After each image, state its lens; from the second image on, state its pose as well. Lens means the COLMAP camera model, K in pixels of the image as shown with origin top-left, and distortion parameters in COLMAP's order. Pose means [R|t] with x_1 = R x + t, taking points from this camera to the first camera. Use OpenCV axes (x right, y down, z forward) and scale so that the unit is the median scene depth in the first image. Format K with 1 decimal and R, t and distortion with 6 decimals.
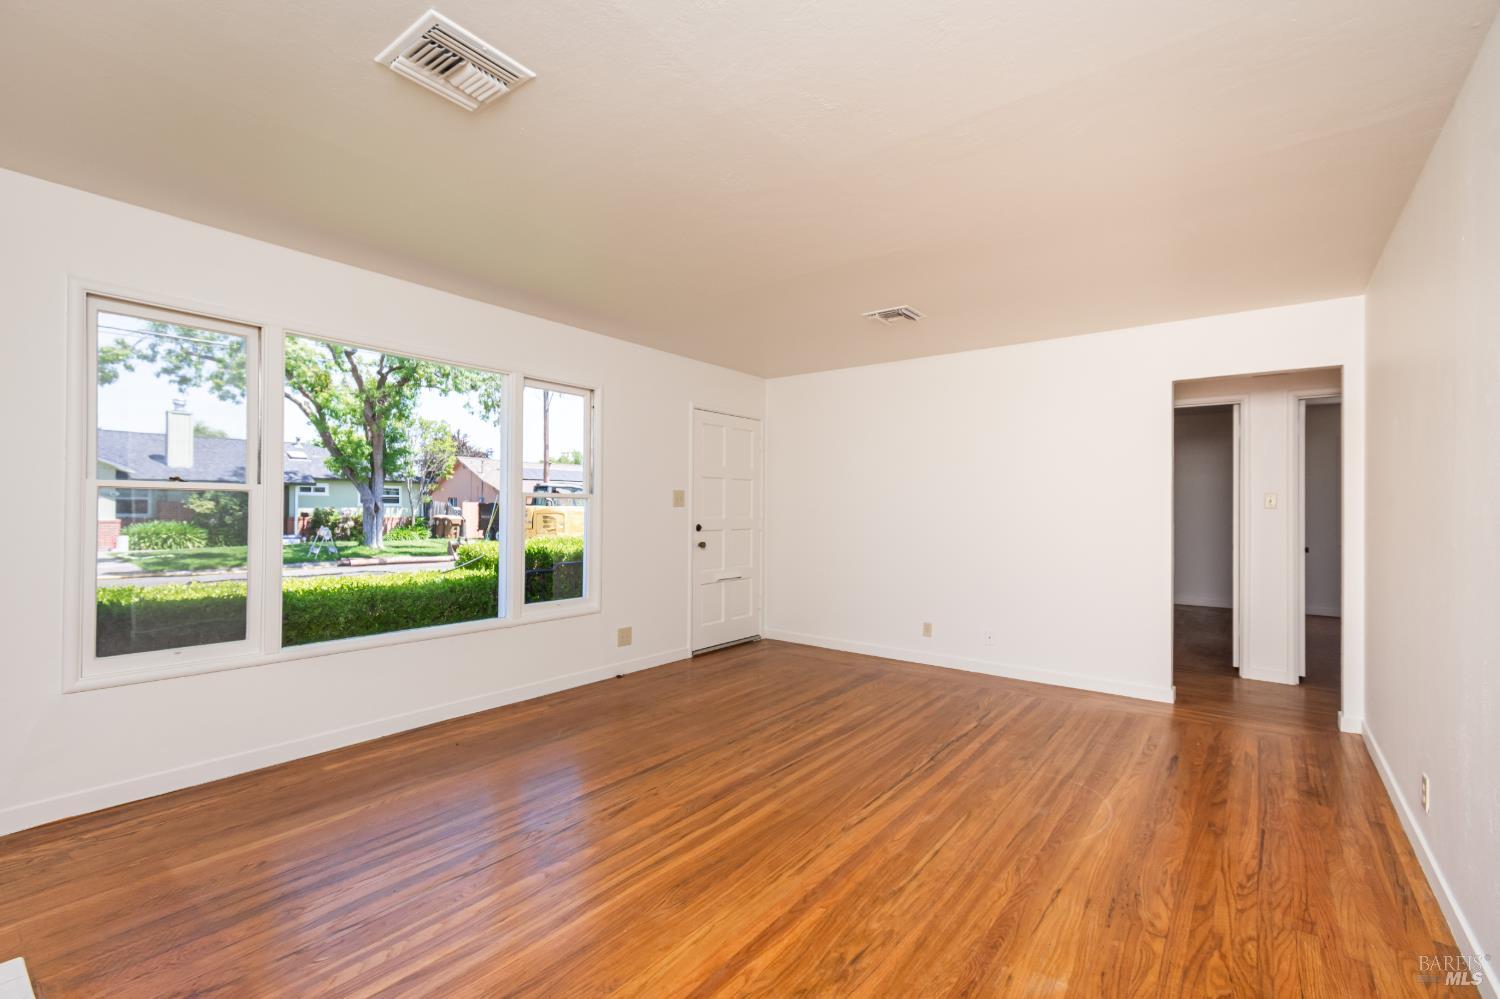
lens RADIAL K [[663.6, 0, 734.0], [0, 663.6, 503.1], [0, 0, 1]] dist [0.010919, -0.002447]
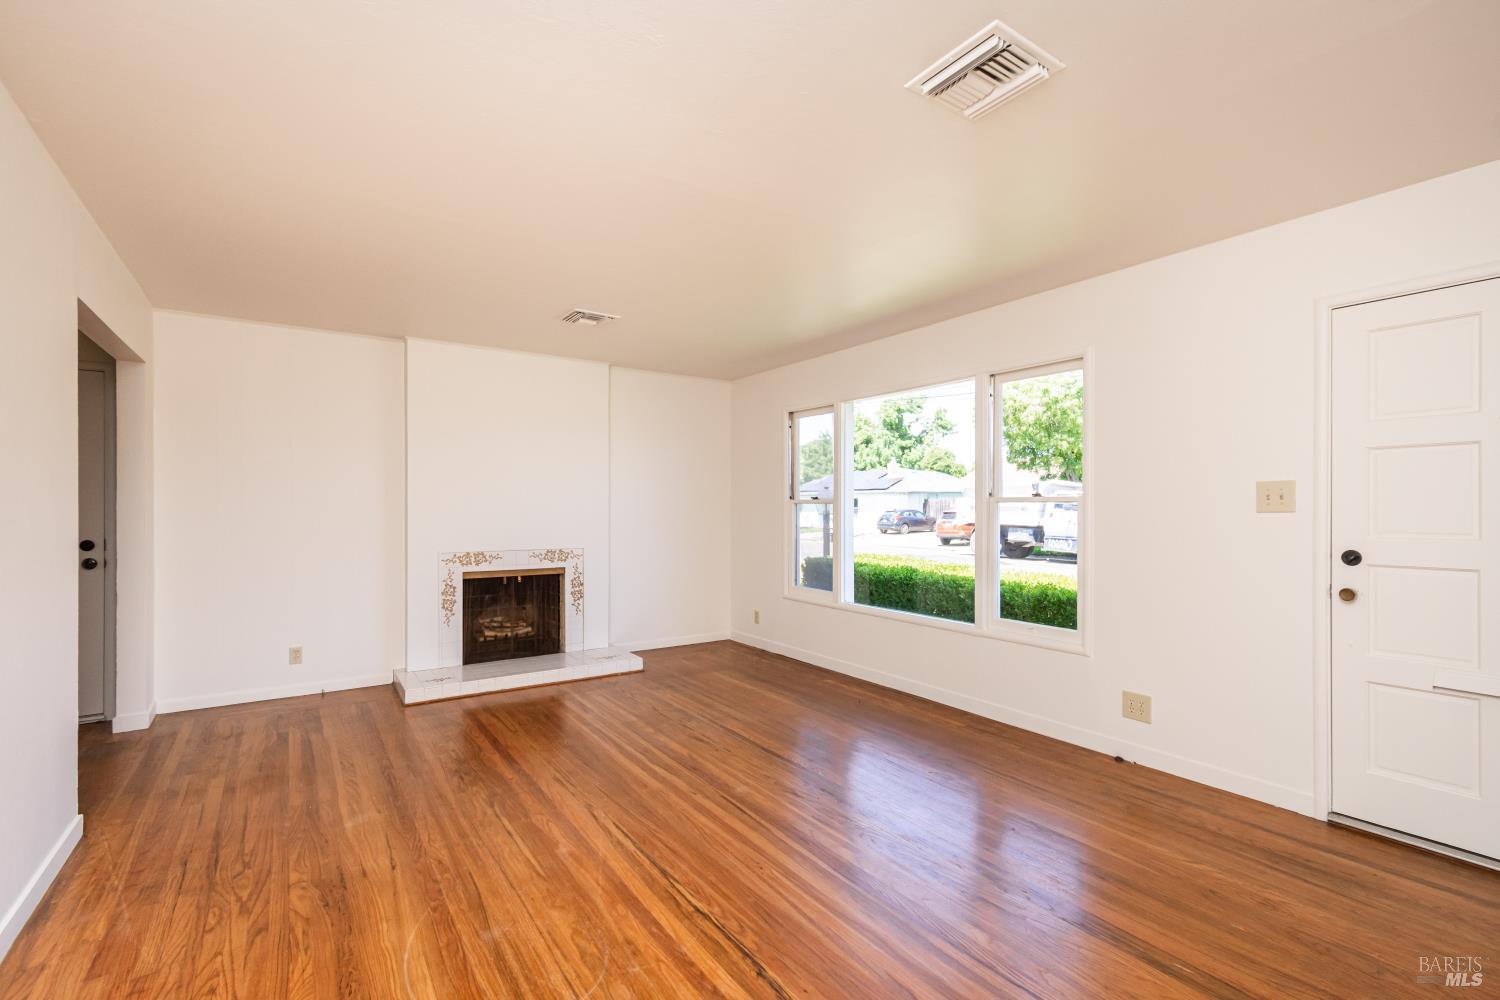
lens RADIAL K [[663.6, 0, 744.1], [0, 663.6, 503.4], [0, 0, 1]] dist [0.010919, -0.002447]
pose [[-0.299432, -0.013595, -0.954021, 1.010612], [0.001653, 0.999890, -0.014767, 0.008491], [0.954116, -0.005999, -0.299377, 1.394712]]
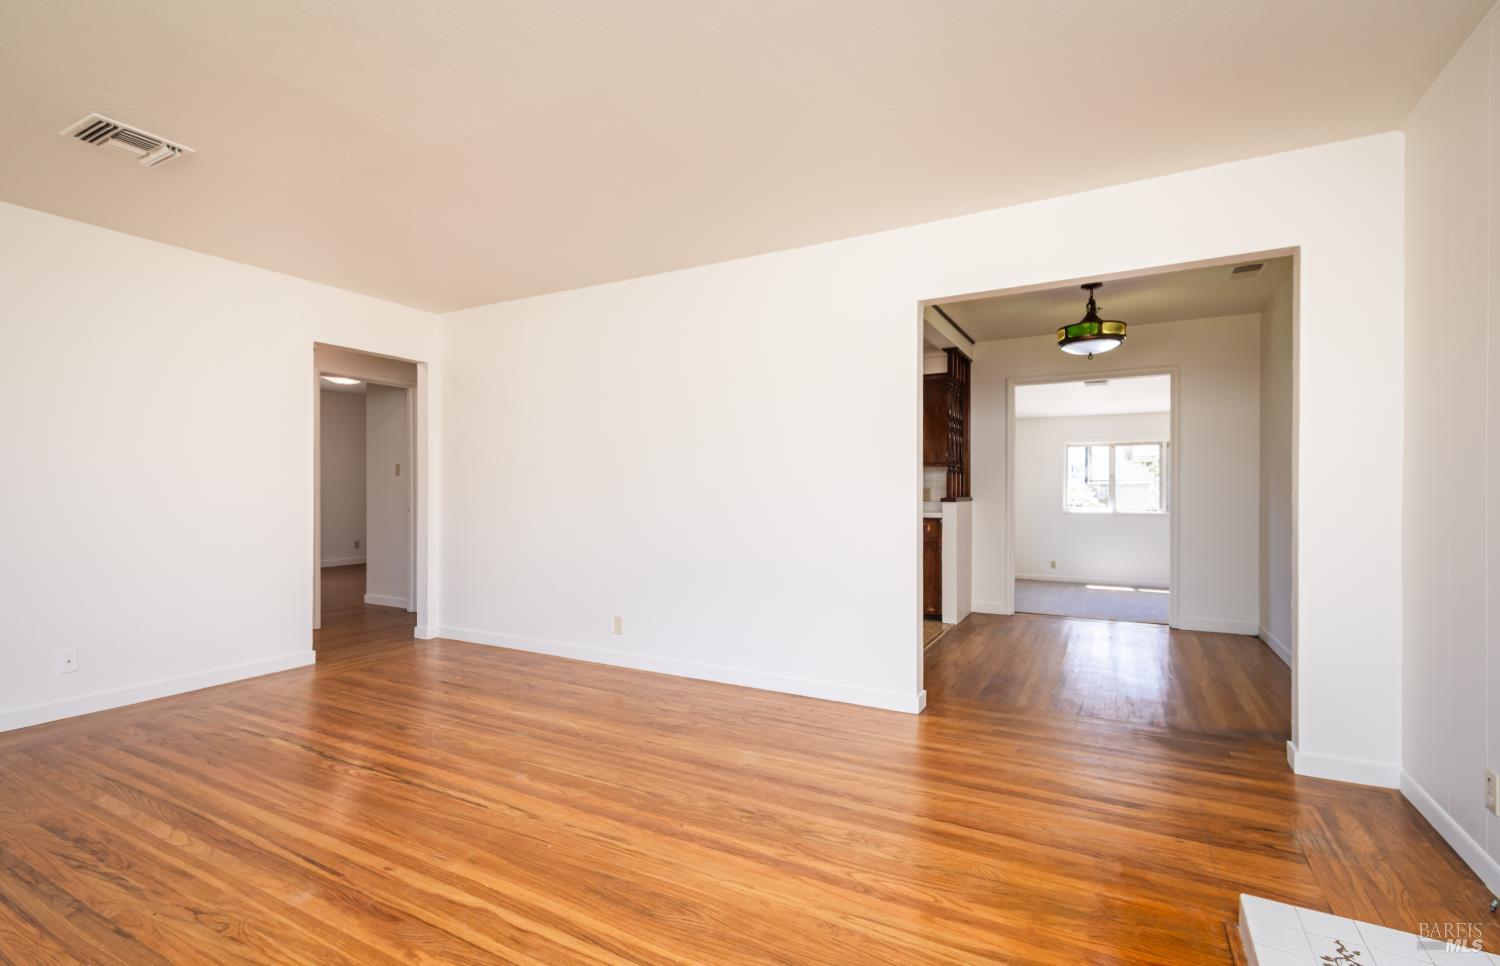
lens RADIAL K [[677.9, 0, 760.2], [0, 677.9, 483.3], [0, 0, 1]] dist [0.011250, -0.001868]
pose [[-0.183424, 0.000392, 0.983034, -0.696403], [-0.006993, 0.999974, -0.001703, 0.037300], [-0.983009, -0.007187, -0.183416, 0.772670]]
